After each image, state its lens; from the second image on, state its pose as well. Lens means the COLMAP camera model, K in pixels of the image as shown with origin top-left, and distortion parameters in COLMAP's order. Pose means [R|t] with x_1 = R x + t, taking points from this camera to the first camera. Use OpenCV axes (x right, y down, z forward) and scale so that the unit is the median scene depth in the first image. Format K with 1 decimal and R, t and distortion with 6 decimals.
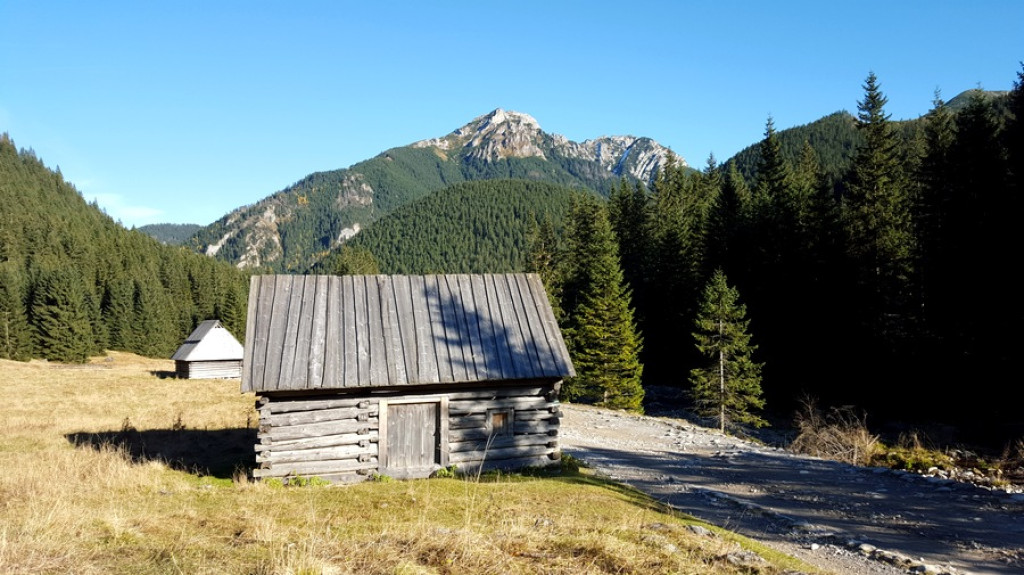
lens RADIAL K [[726.2, 0, 528.7], [0, 726.2, 309.6], [0, 0, 1]] dist [0.145302, -0.231280]
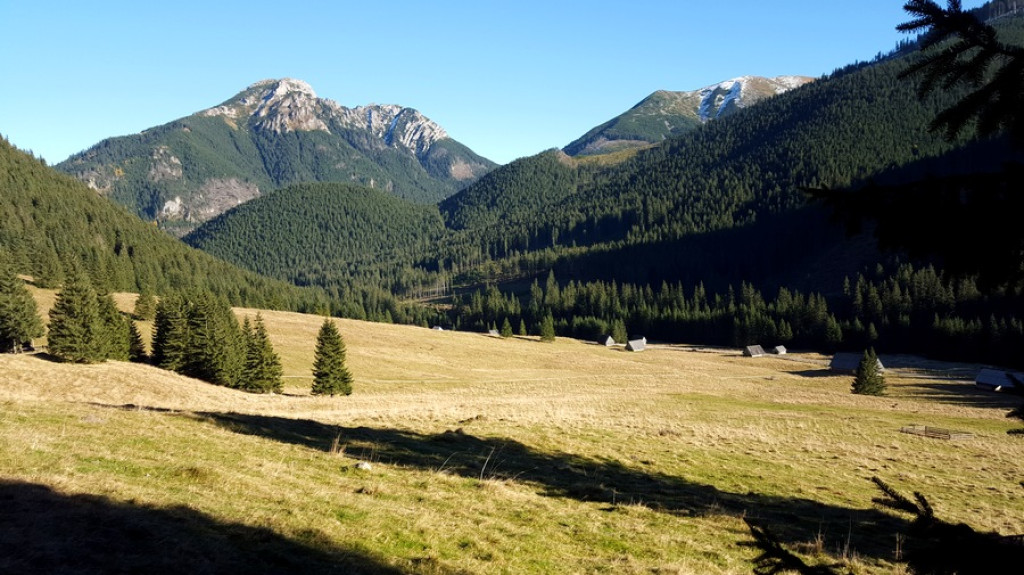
lens RADIAL K [[725.1, 0, 504.8], [0, 725.1, 304.0], [0, 0, 1]] dist [0.161780, -0.283823]
pose [[0.954847, -0.023419, 0.296173, -0.092580], [0.001014, 0.997140, 0.075575, -0.036000], [-0.297095, -0.071862, 0.952140, -0.298451]]
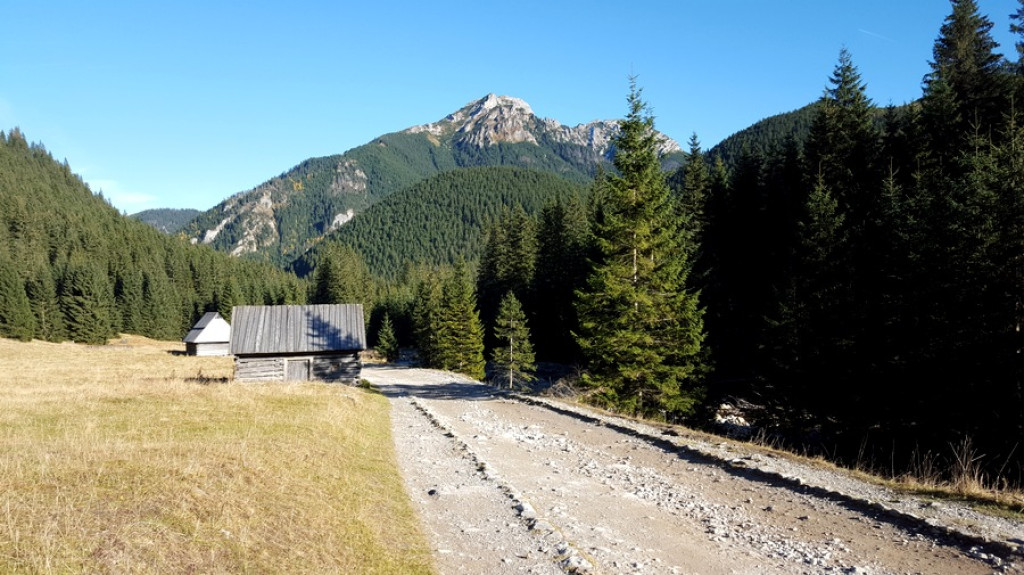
lens RADIAL K [[725.1, 0, 504.8], [0, 725.1, 304.0], [0, 0, 1]] dist [0.161780, -0.283823]
pose [[0.999683, 0.002344, -0.025079, 0.006211], [-0.001974, 0.999889, 0.014767, -0.001004], [0.025111, -0.014713, 0.999576, -0.014999]]
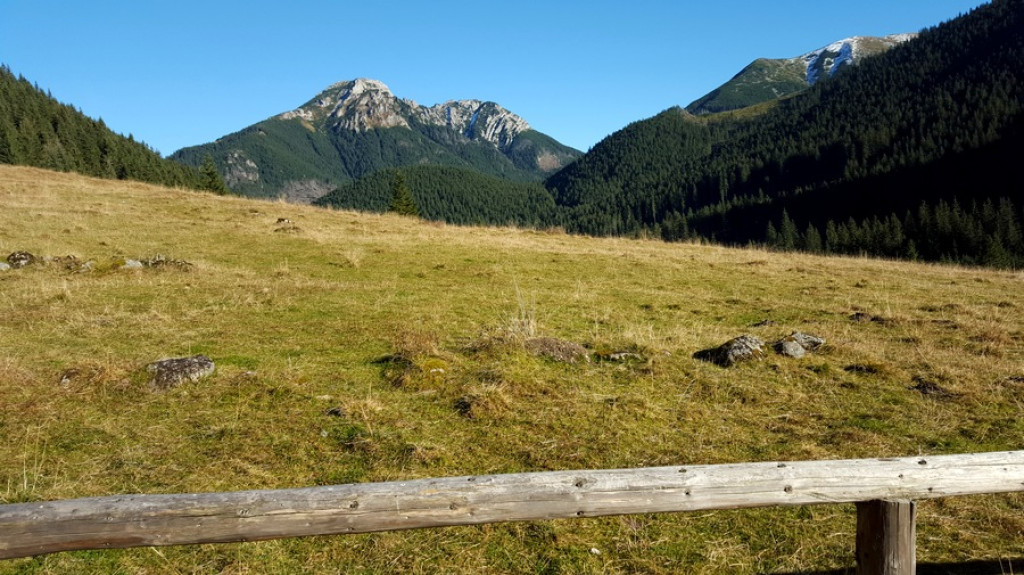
lens RADIAL K [[729.8, 0, 520.7], [0, 729.8, 285.7], [0, 0, 1]] dist [0.188868, -0.305048]
pose [[0.974255, -0.071012, 0.213974, -0.099806], [0.063561, 0.997114, 0.041512, -0.013414], [-0.216305, -0.026842, 0.975957, -0.155995]]
